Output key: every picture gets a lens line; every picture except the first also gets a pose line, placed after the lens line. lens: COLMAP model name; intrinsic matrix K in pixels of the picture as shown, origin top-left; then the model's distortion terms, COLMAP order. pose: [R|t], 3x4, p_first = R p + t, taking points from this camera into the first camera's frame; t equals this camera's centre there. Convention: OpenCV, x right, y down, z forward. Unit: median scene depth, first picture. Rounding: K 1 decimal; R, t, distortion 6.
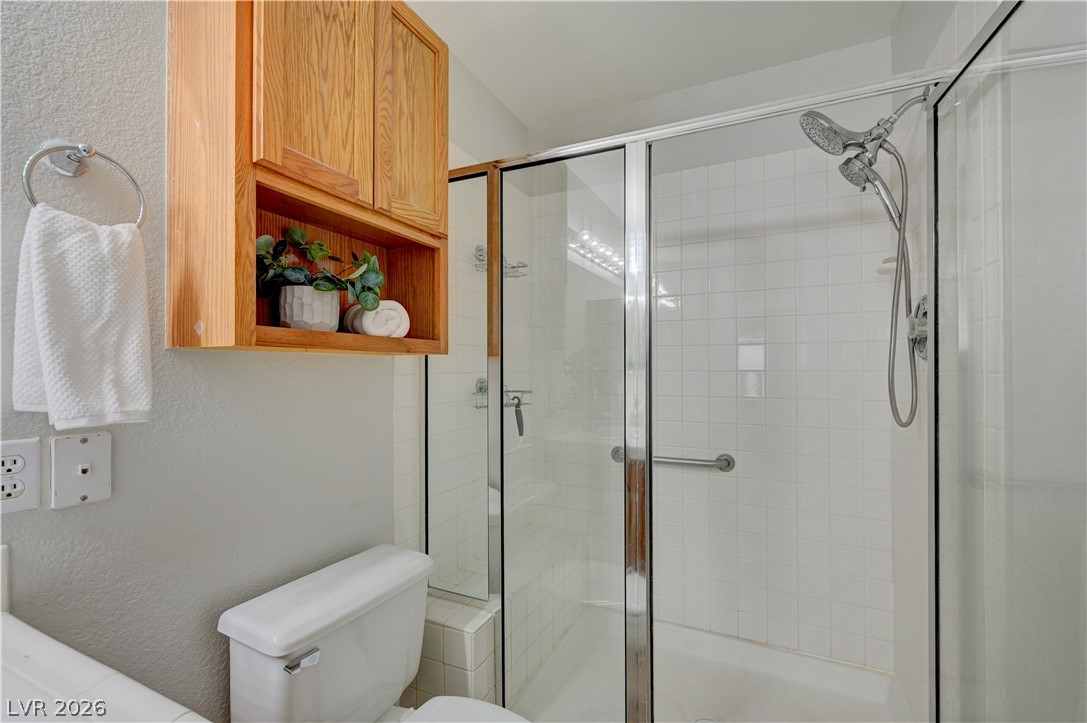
lens RADIAL K [[471.1, 0, 547.2], [0, 471.1, 365.6], [0, 0, 1]] dist [-0.001800, -0.000271]
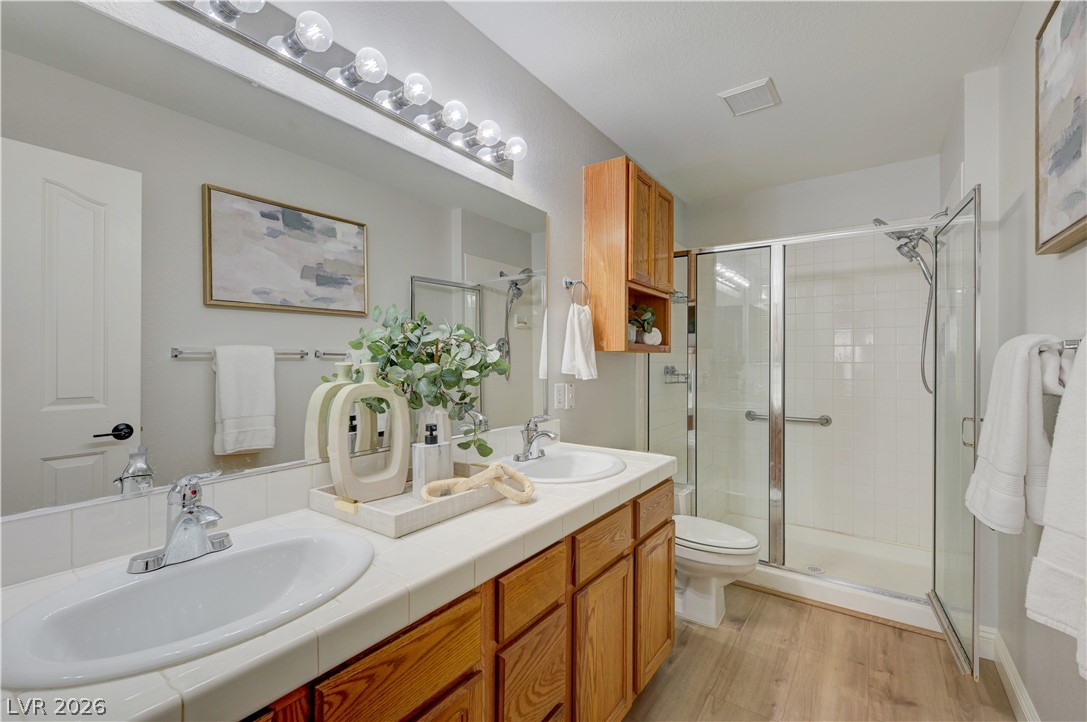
lens RADIAL K [[469.2, 0, 543.5], [0, 469.2, 361.0], [0, 0, 1]] dist [0.001298, 0.000123]
pose [[0.984667, 0.004281, -0.174394, -0.406587], [-0.002968, 0.999965, 0.007789, -0.002834], [0.174421, -0.007152, 0.984645, -1.045536]]
